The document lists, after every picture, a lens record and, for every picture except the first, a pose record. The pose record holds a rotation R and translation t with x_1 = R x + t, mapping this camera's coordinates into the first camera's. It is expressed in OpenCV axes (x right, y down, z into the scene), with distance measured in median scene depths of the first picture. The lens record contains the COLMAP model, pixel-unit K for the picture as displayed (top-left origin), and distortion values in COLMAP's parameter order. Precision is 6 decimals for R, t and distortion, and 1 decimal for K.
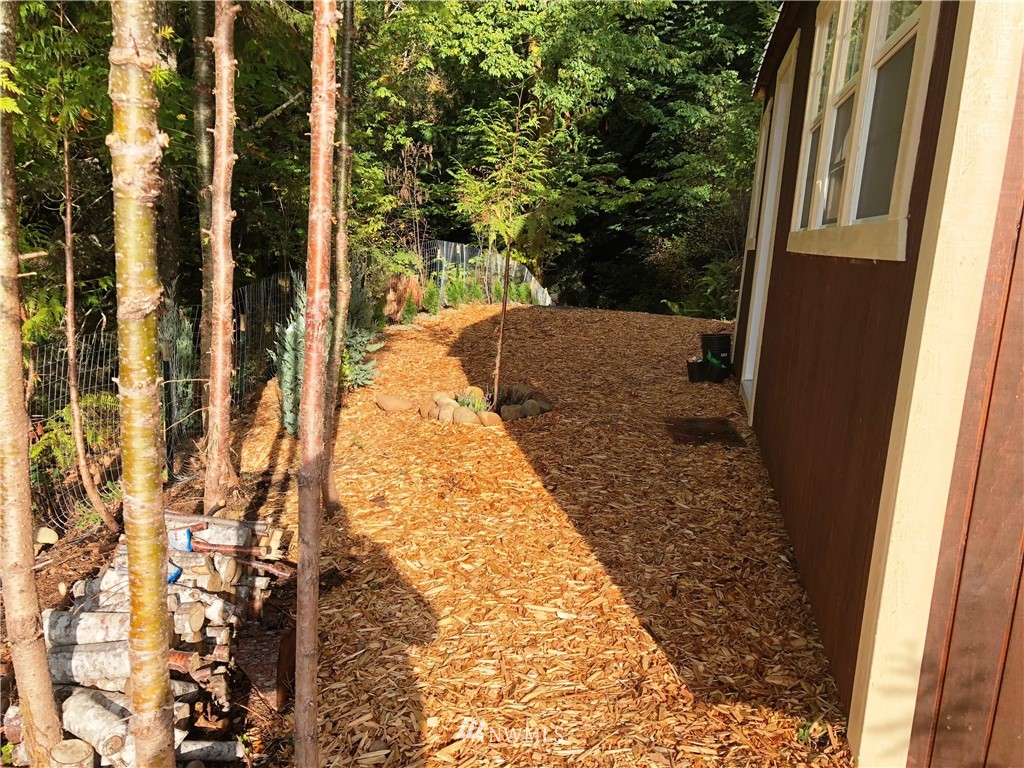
lens RADIAL K [[832.5, 0, 504.4], [0, 832.5, 387.9], [0, 0, 1]] dist [0.009230, -0.019459]
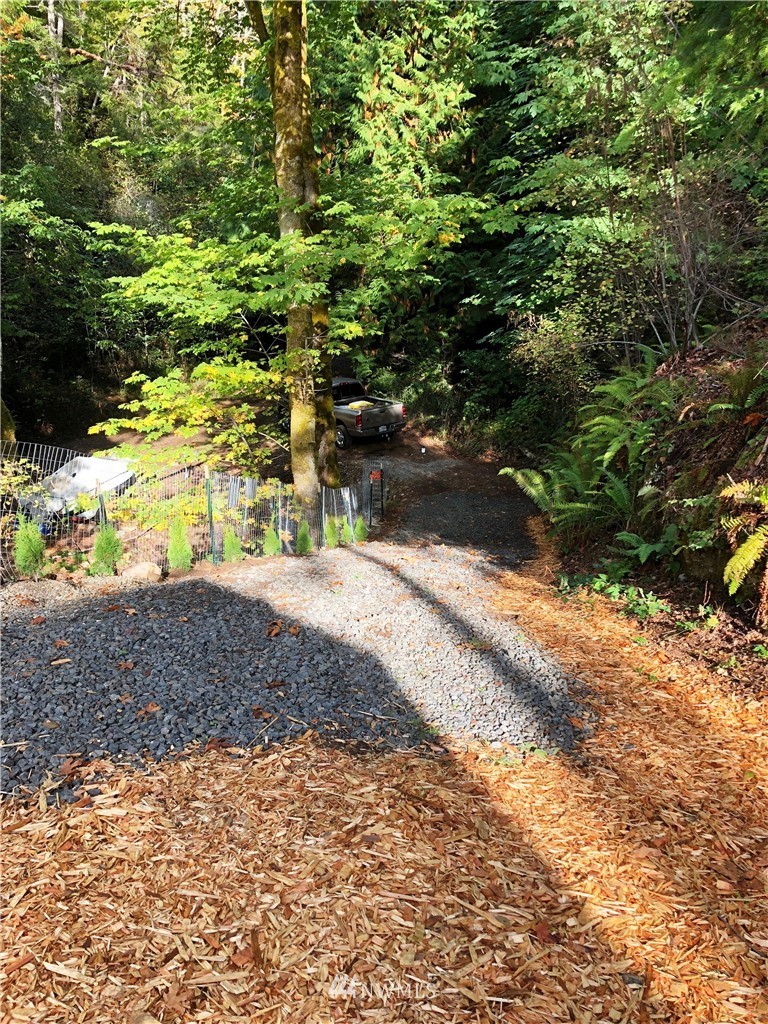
lens RADIAL K [[832.5, 0, 392.2], [0, 832.5, 506.3], [0, 0, 1]] dist [0.009230, -0.019459]
pose [[0.997528, -0.050791, -0.048560, 0.110279], [0.052997, 0.997568, 0.045261, -0.078661], [0.046143, -0.047723, 0.997794, 0.410005]]
